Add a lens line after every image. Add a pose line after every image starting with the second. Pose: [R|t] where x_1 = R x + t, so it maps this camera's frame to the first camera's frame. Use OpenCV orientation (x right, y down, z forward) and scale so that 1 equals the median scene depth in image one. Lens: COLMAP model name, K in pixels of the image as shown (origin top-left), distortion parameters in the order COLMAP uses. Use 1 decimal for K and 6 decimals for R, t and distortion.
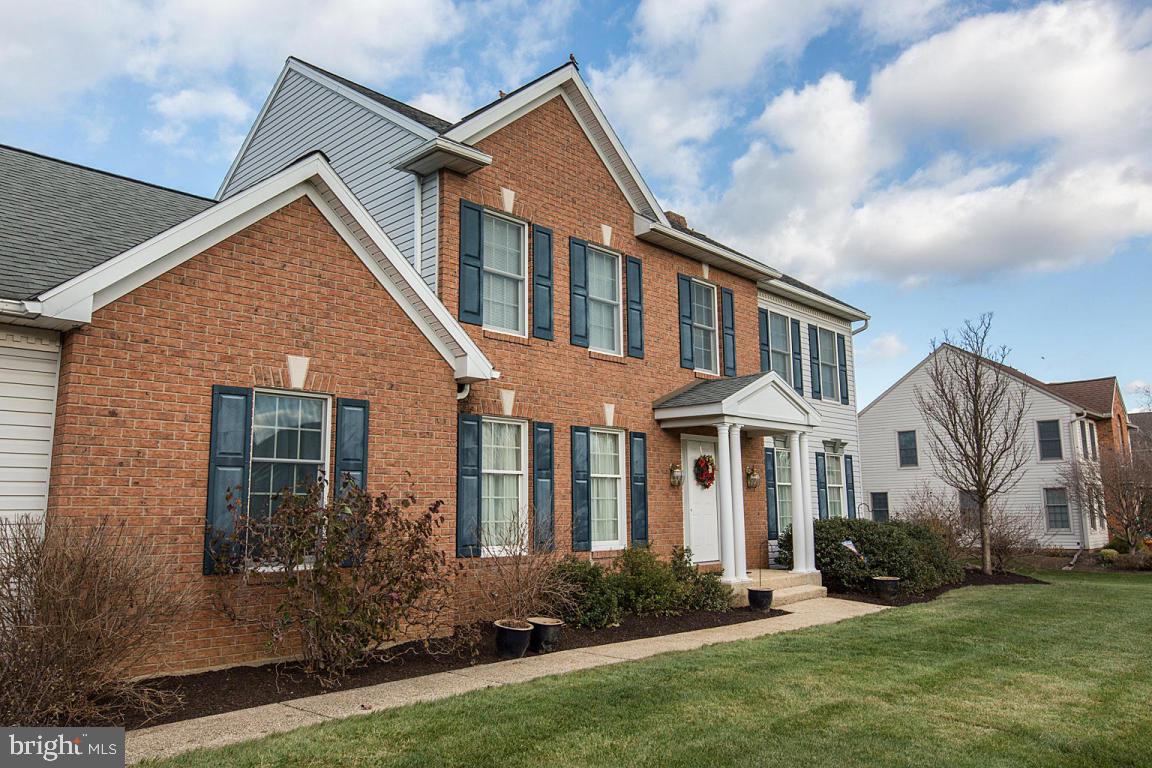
lens RADIAL K [[824.1, 0, 569.2], [0, 824.1, 383.3], [0, 0, 1]] dist [-0.002488, 0.001629]
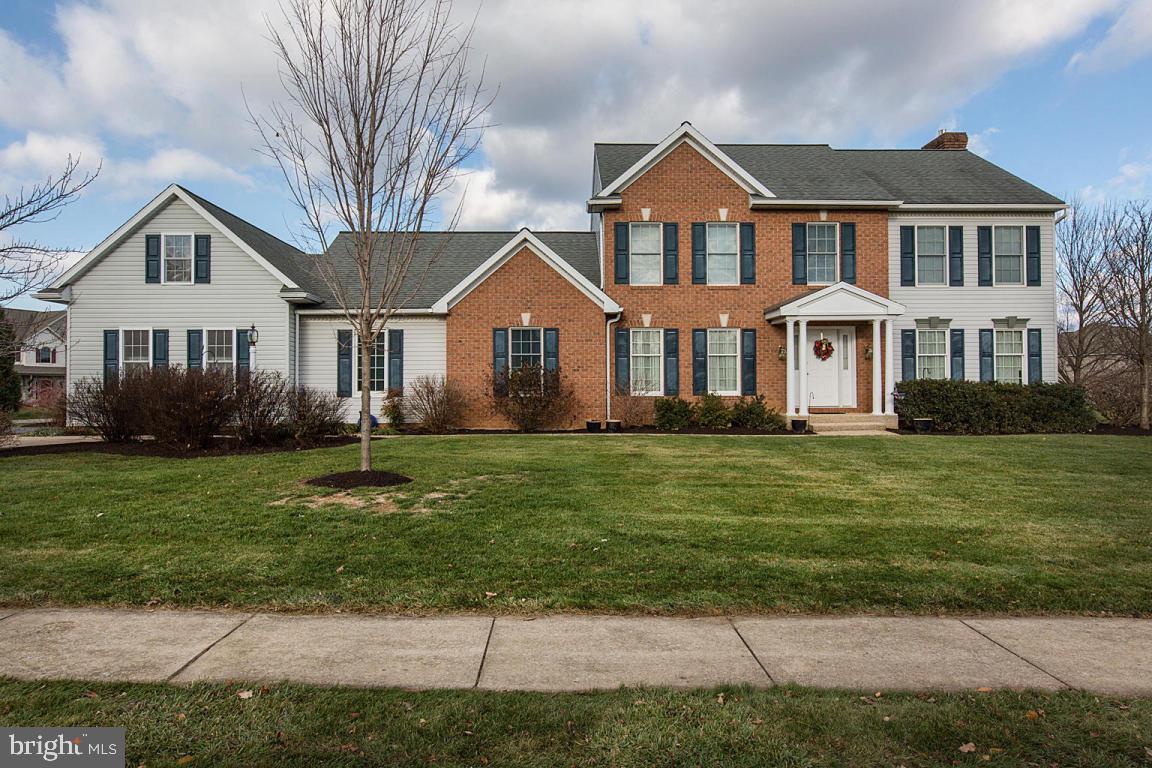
lens RADIAL K [[717.5, 0, 578.5], [0, 717.5, 381.8], [0, 0, 1]] dist [0.002948, -0.000678]
pose [[0.717819, -0.000533, -0.696230, 0.938812], [0.105971, 0.988432, 0.108500, -0.032743], [0.688118, -0.151663, 0.709572, -0.339432]]
